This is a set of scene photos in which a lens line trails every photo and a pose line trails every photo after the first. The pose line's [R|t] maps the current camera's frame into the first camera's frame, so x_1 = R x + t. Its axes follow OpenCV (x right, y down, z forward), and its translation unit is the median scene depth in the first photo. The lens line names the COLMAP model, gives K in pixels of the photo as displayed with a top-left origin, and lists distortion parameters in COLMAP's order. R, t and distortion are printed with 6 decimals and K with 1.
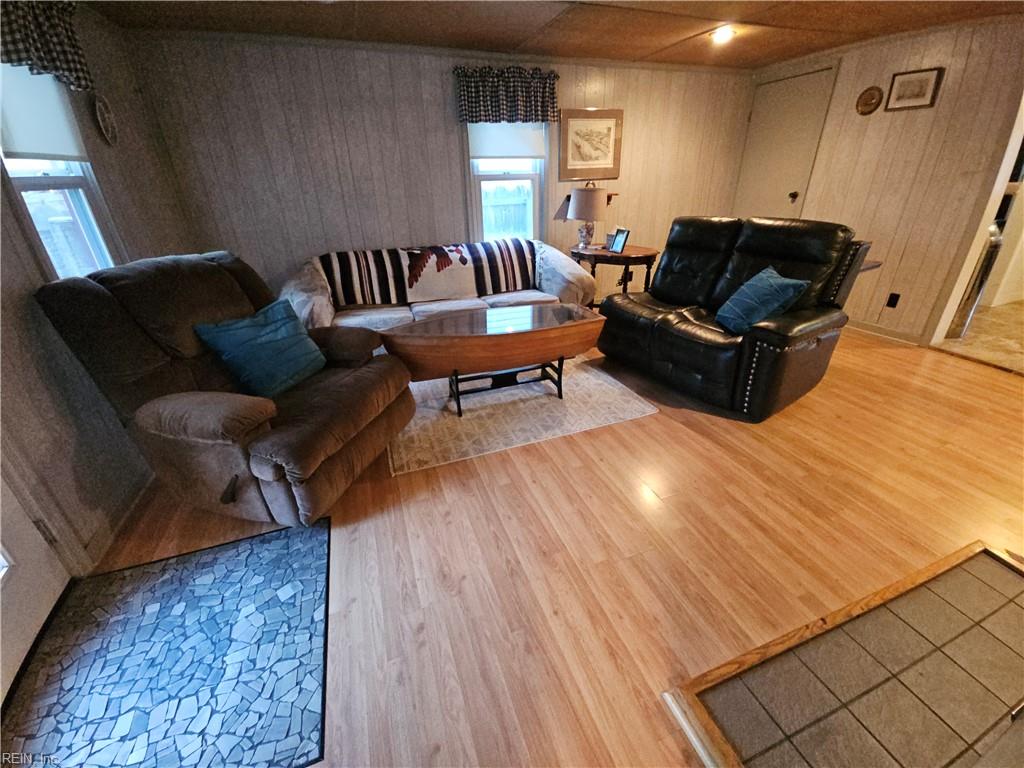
lens RADIAL K [[417.8, 0, 514.8], [0, 417.8, 378.8], [0, 0, 1]] dist [0.001661, -0.003378]
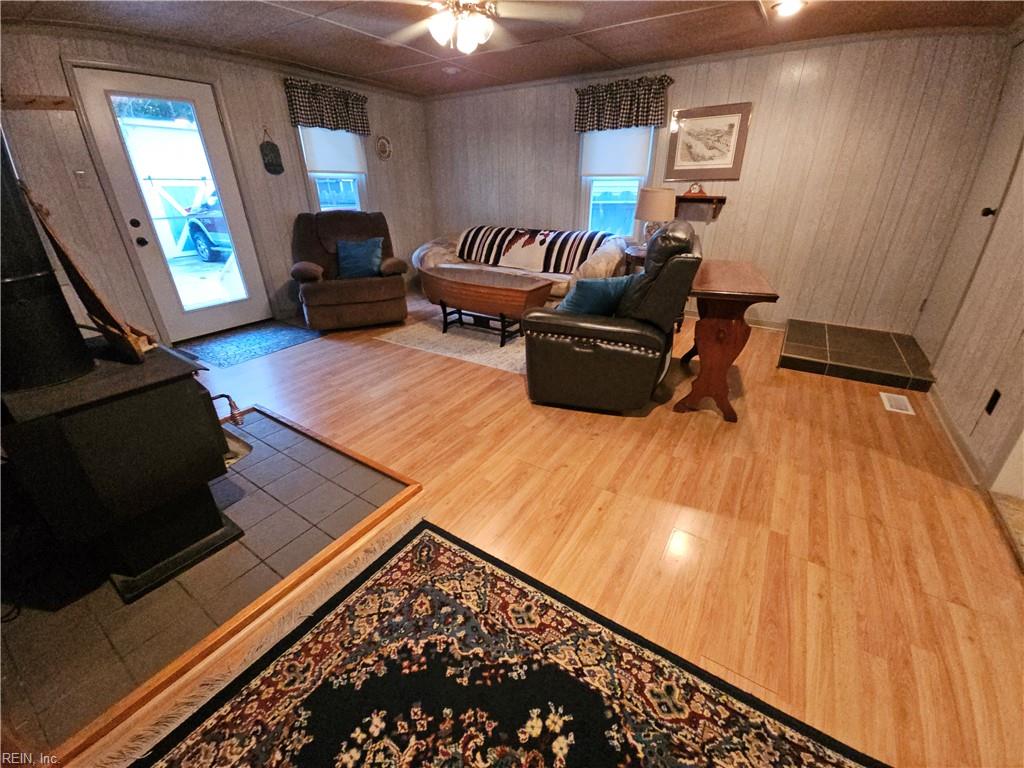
lens RADIAL K [[417.8, 0, 512.8], [0, 417.8, 377.9], [0, 0, 1]] dist [0.001661, -0.003378]
pose [[0.590841, 0.355269, -0.724355, 1.073501], [-0.358492, 0.919931, 0.158778, -0.088600], [0.722766, 0.165863, 0.670894, 0.183314]]
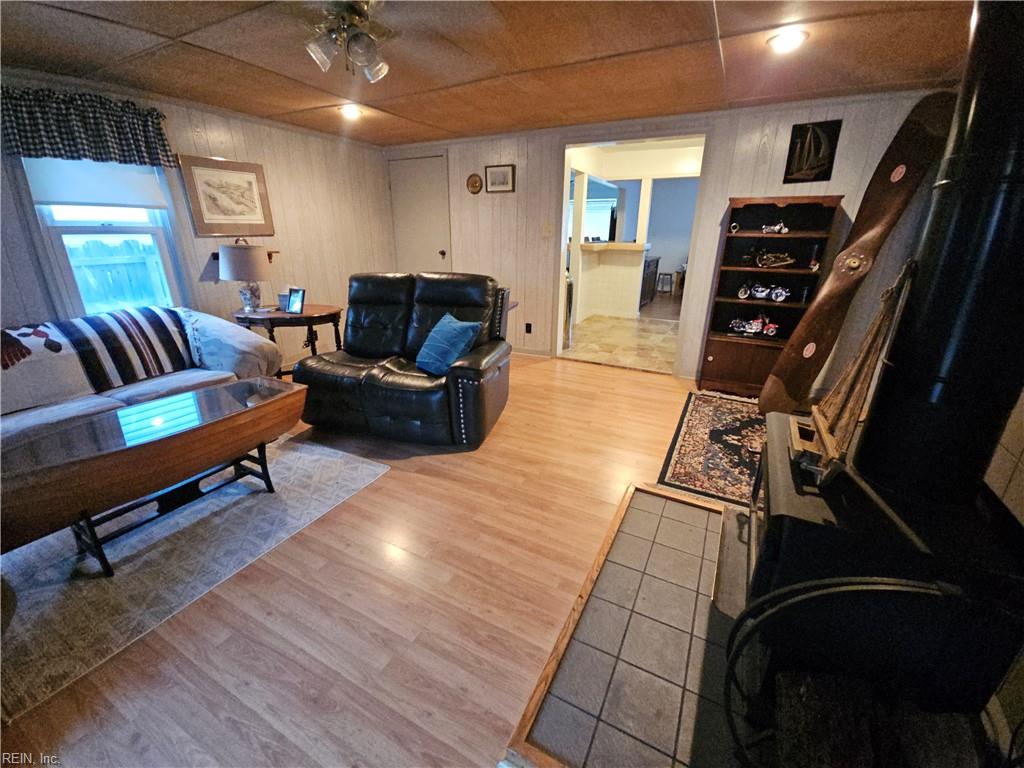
lens RADIAL K [[417.8, 0, 518.8], [0, 417.8, 378.3], [0, 0, 1]] dist [0.001661, -0.003378]
pose [[0.736048, -0.194768, 0.648305, -0.019324], [0.270423, 0.962576, -0.017839, -0.021417], [-0.620569, 0.188447, 0.761172, 0.036474]]
